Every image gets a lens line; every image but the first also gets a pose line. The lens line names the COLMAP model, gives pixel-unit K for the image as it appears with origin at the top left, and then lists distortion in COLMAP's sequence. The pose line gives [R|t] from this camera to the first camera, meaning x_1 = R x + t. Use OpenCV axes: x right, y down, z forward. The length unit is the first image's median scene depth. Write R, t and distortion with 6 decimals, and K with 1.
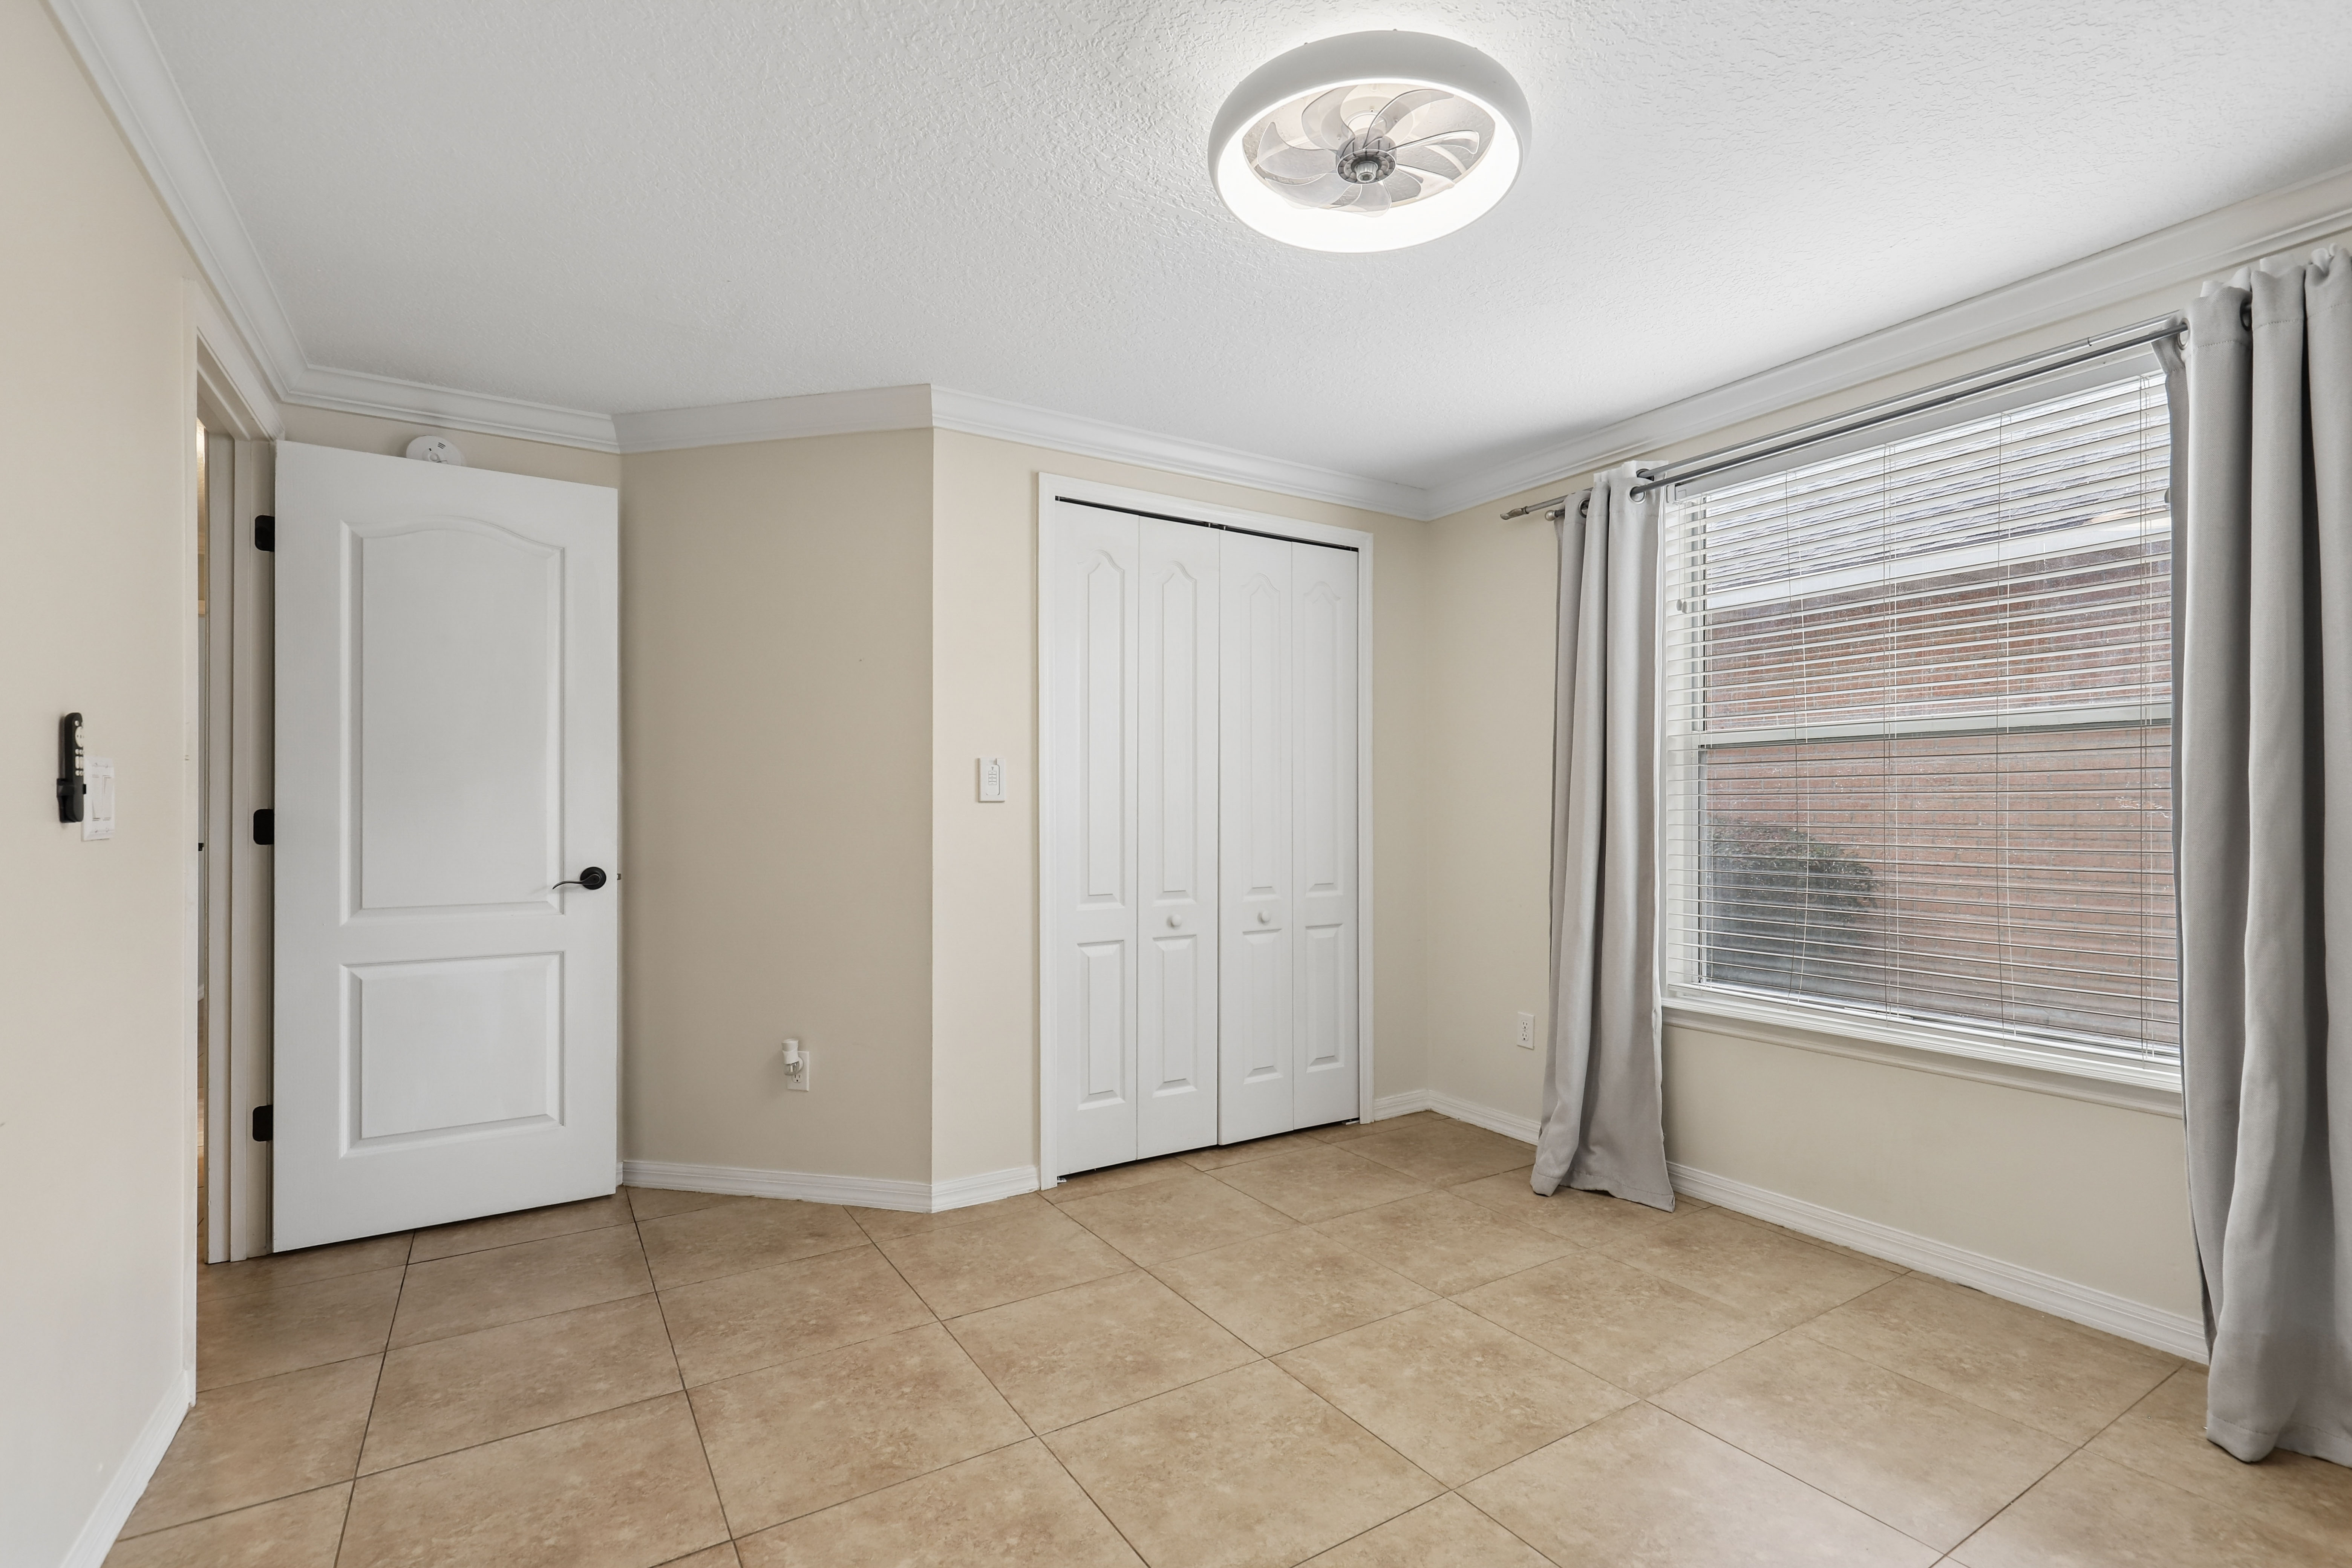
lens RADIAL K [[1075.0, 0, 1180.3], [0, 1075.0, 776.3], [0, 0, 1]] dist [-0.003542, -0.000190]
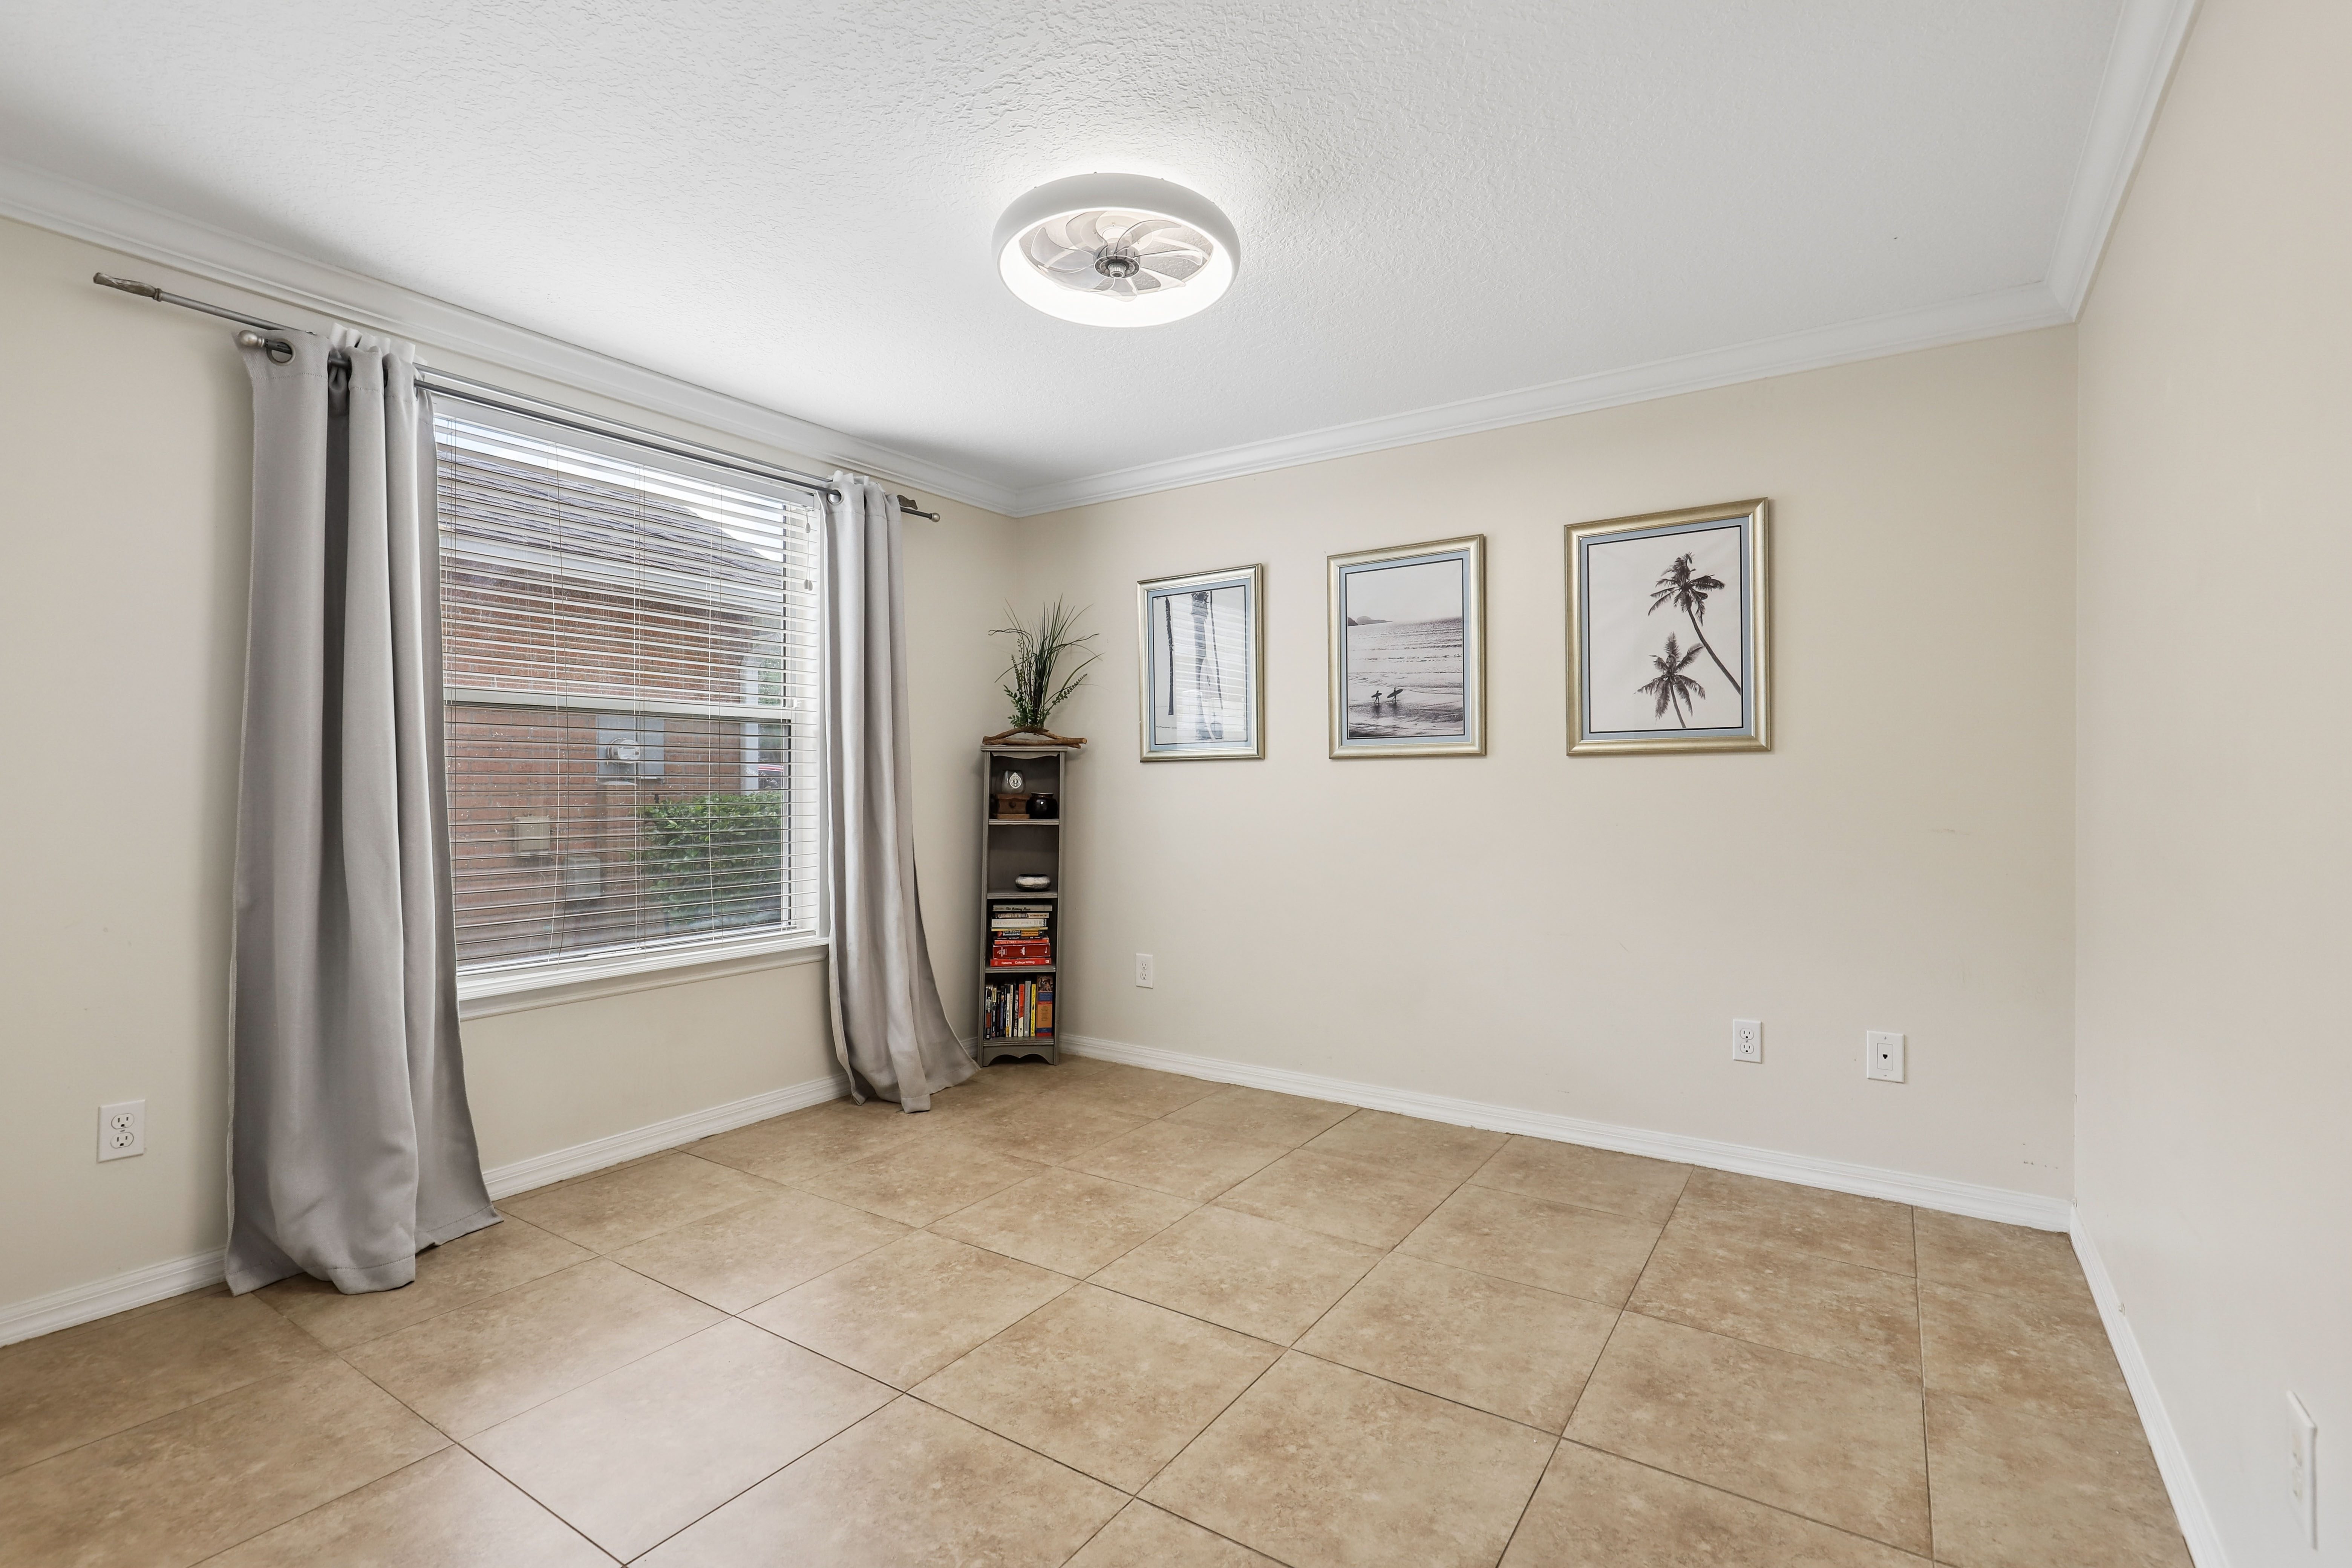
lens RADIAL K [[1075.0, 0, 1166.3], [0, 1075.0, 791.6], [0, 0, 1]] dist [-0.003542, -0.000190]
pose [[-0.400202, -0.000348, 0.916427, -0.772025], [-0.014823, 0.999872, -0.006094, 0.056314], [-0.916307, -0.016023, -0.400156, 1.119157]]
